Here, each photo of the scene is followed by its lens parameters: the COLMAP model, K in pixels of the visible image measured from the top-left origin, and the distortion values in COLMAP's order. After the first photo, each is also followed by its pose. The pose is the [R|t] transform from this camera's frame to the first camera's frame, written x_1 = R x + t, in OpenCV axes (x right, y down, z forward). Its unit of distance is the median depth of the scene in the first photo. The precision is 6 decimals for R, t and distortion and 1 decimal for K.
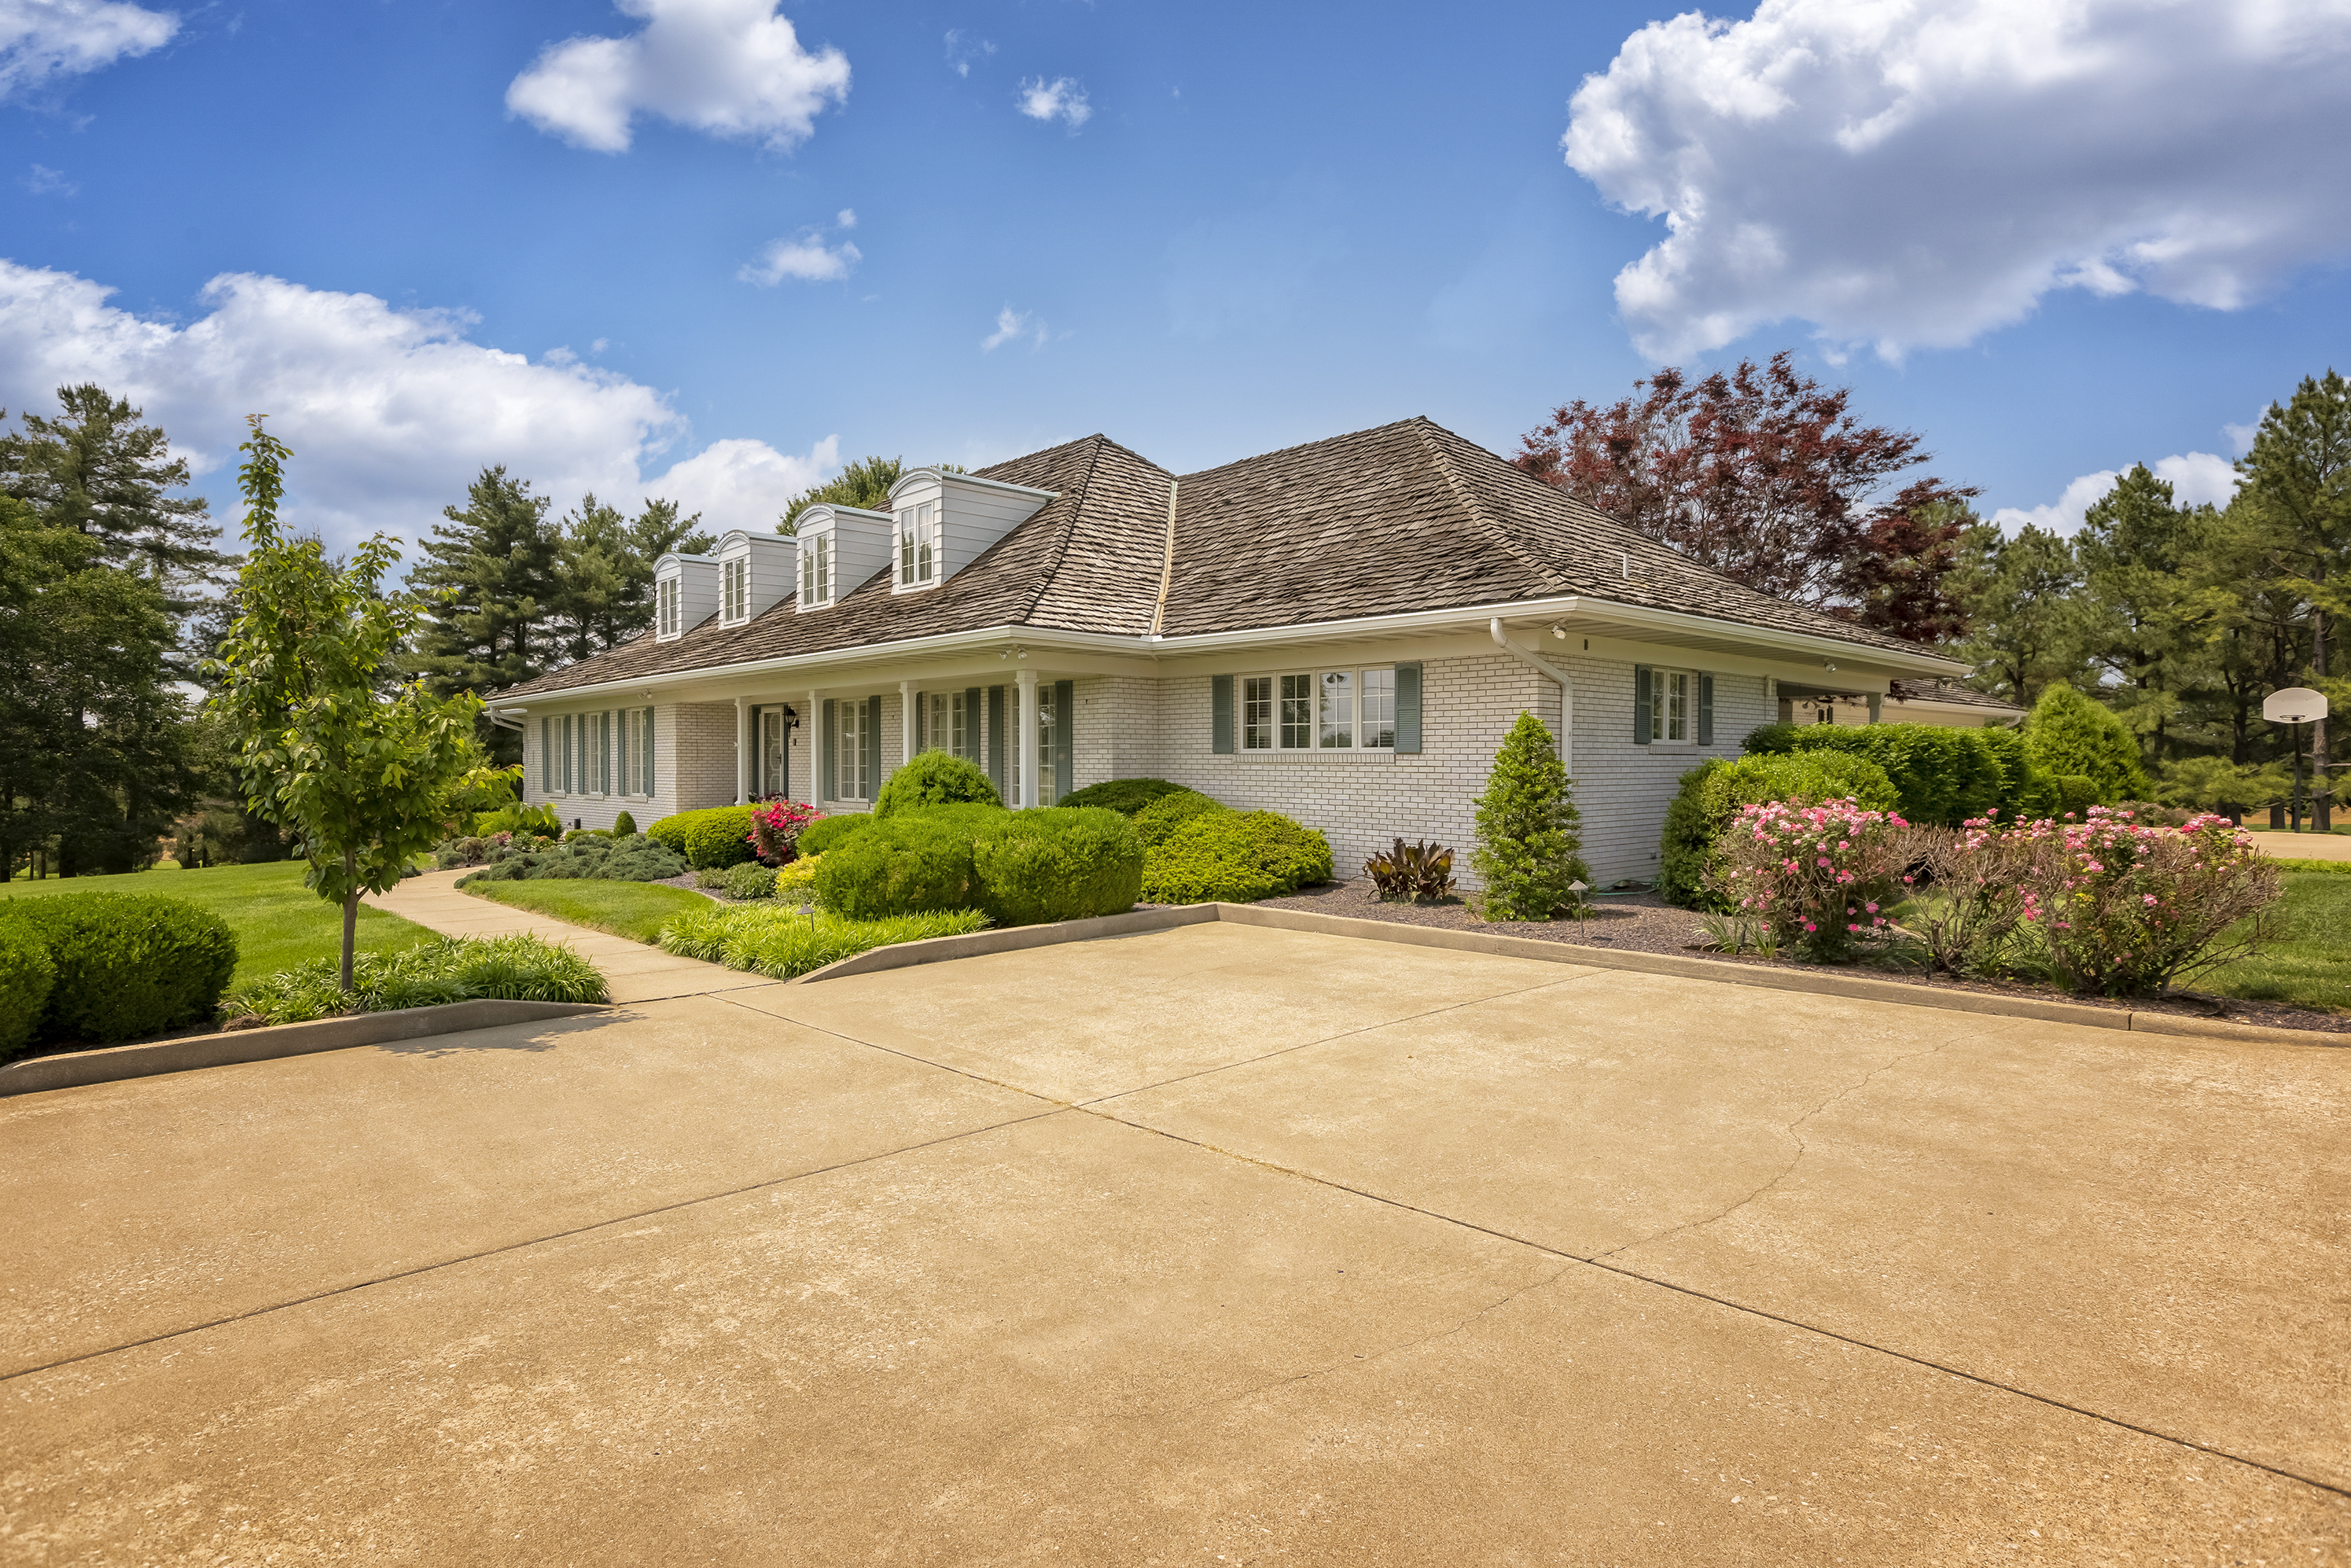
lens RADIAL K [[1216.0, 0, 1170.5], [0, 1216.0, 765.6], [0, 0, 1]] dist [0.000930, -0.001645]
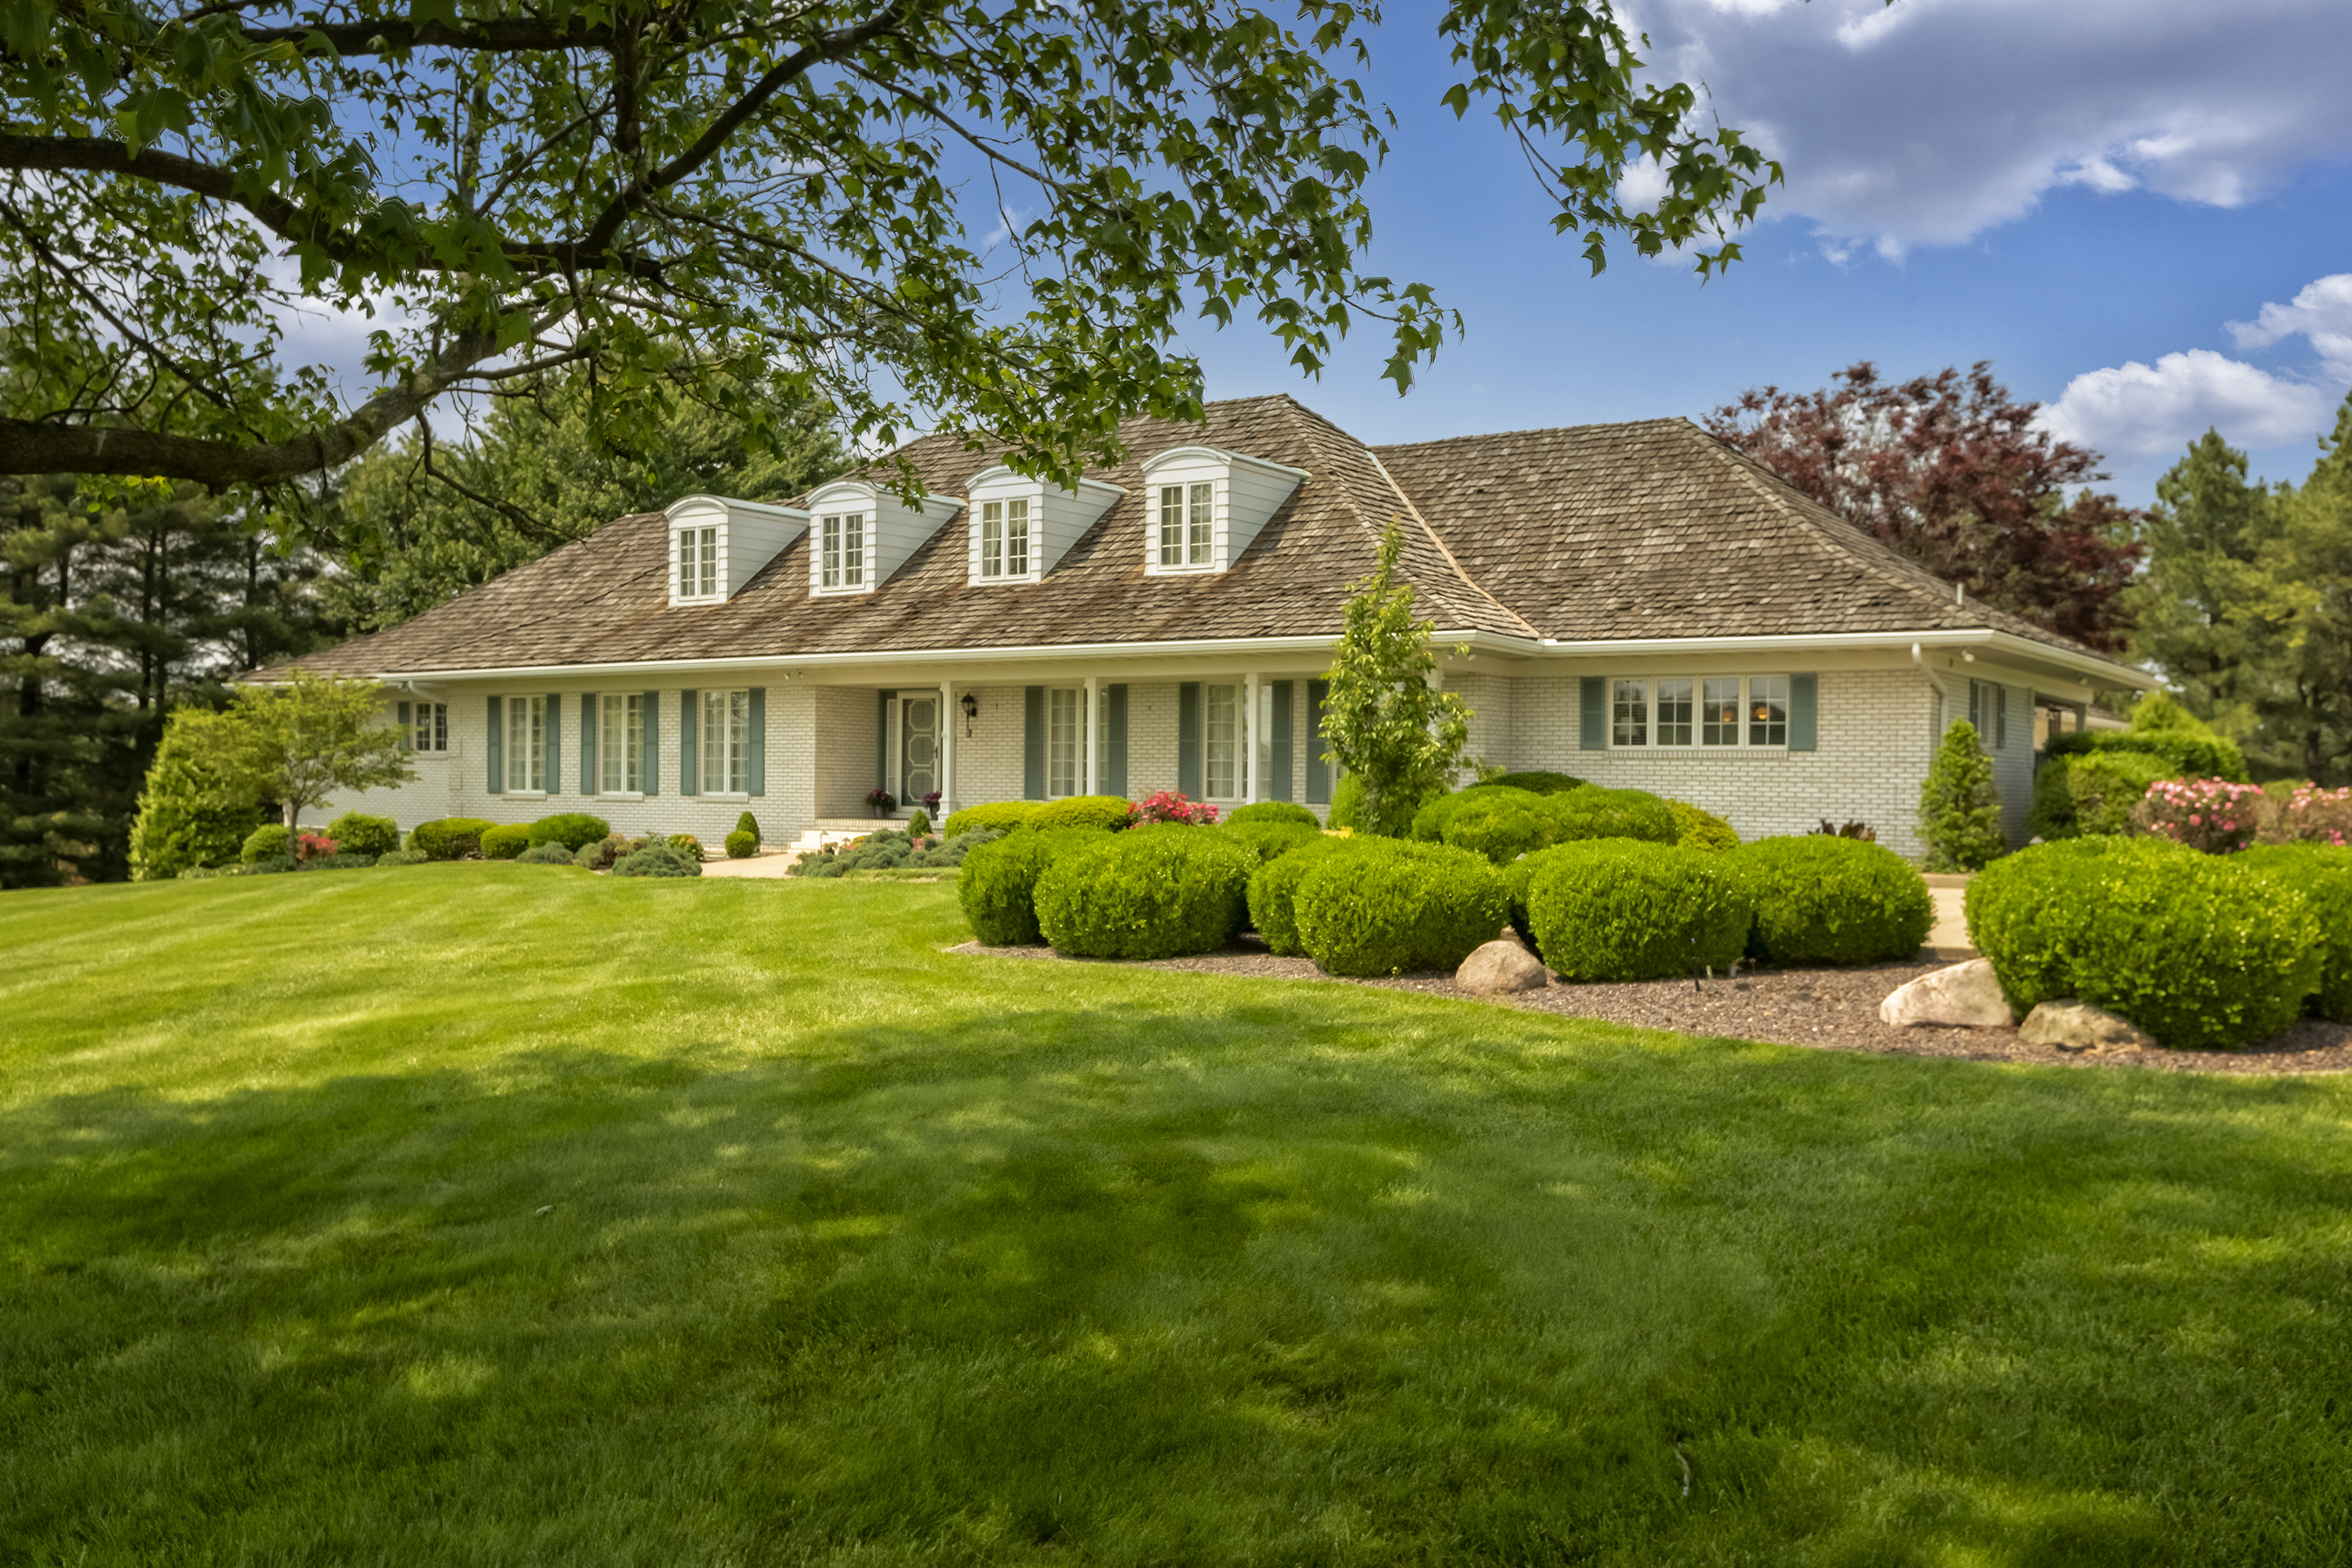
lens RADIAL K [[2054.0, 0, 1178.2], [0, 2054.0, 789.3], [0, 0, 1]] dist [0.002390, 0.010700]
pose [[0.971848, 0.010699, 0.235365, -0.479738], [-0.010314, 0.999943, -0.002866, 0.022091], [-0.235382, 0.000357, 0.971903, -0.438436]]
